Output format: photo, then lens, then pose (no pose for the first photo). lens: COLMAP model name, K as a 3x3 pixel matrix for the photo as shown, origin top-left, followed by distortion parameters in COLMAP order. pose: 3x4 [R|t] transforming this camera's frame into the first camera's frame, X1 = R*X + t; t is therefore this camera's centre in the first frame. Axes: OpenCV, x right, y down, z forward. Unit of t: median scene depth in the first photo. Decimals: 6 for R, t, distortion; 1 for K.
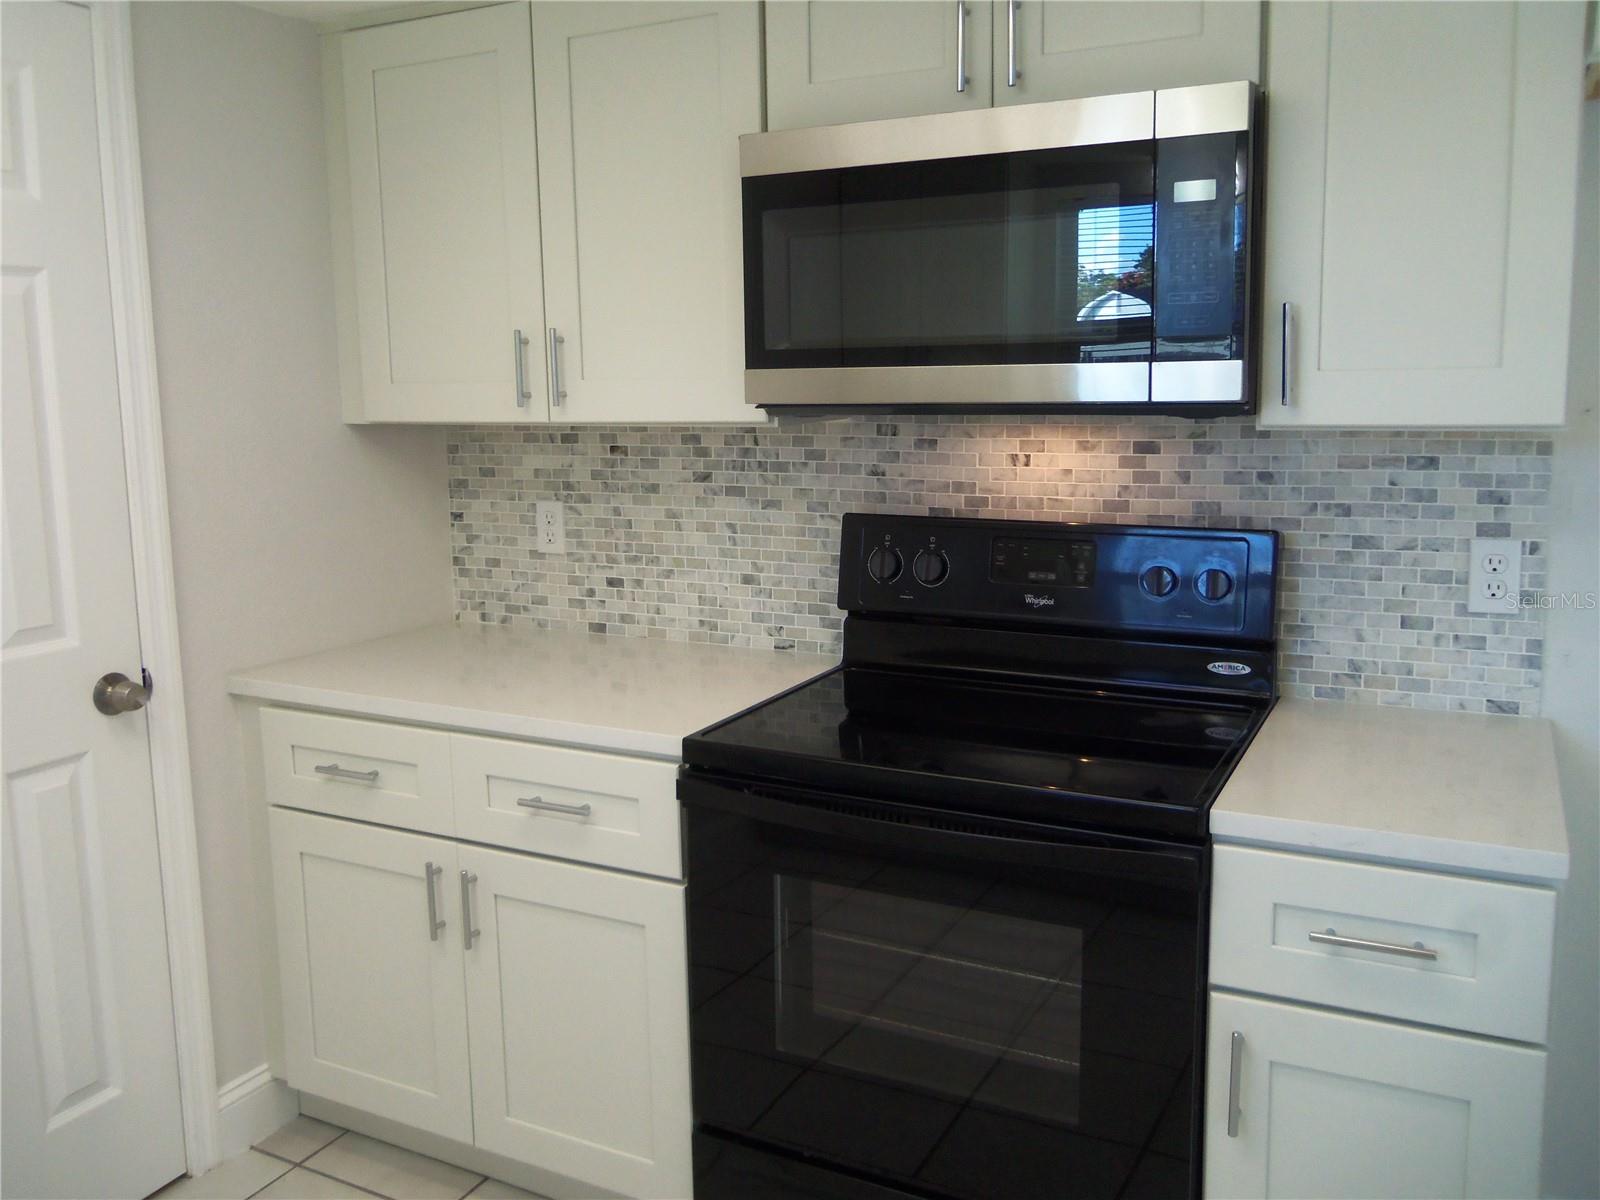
lens RADIAL K [[1348.0, 0, 798.7], [0, 1348.0, 597.6], [0, 0, 1]] dist [-0.028690, 0.045907]
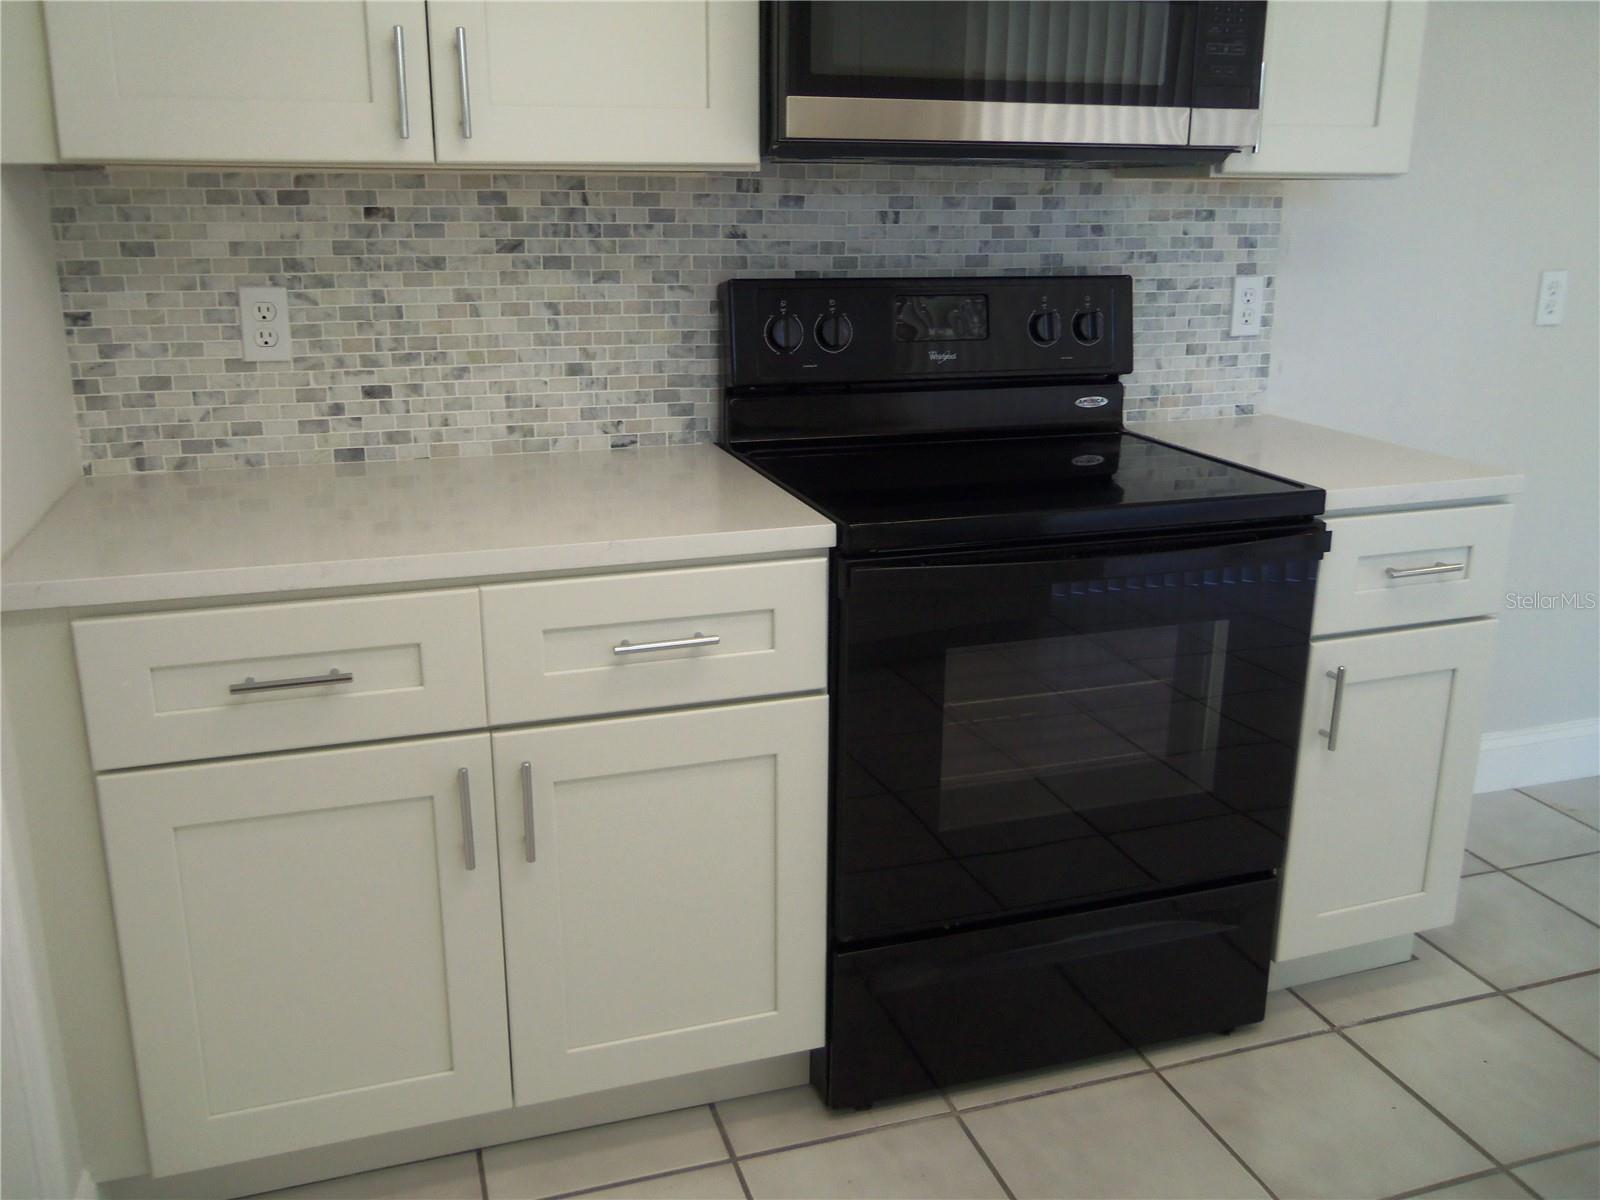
lens RADIAL K [[1348.0, 0, 785.1], [0, 1348.0, 588.1], [0, 0, 1]] dist [-0.028690, 0.045907]
pose [[0.698118, -0.180985, 0.692731, -0.578528], [0.101946, 0.982793, 0.154030, 0.004891], [-0.708688, -0.036910, 0.704556, 0.324089]]
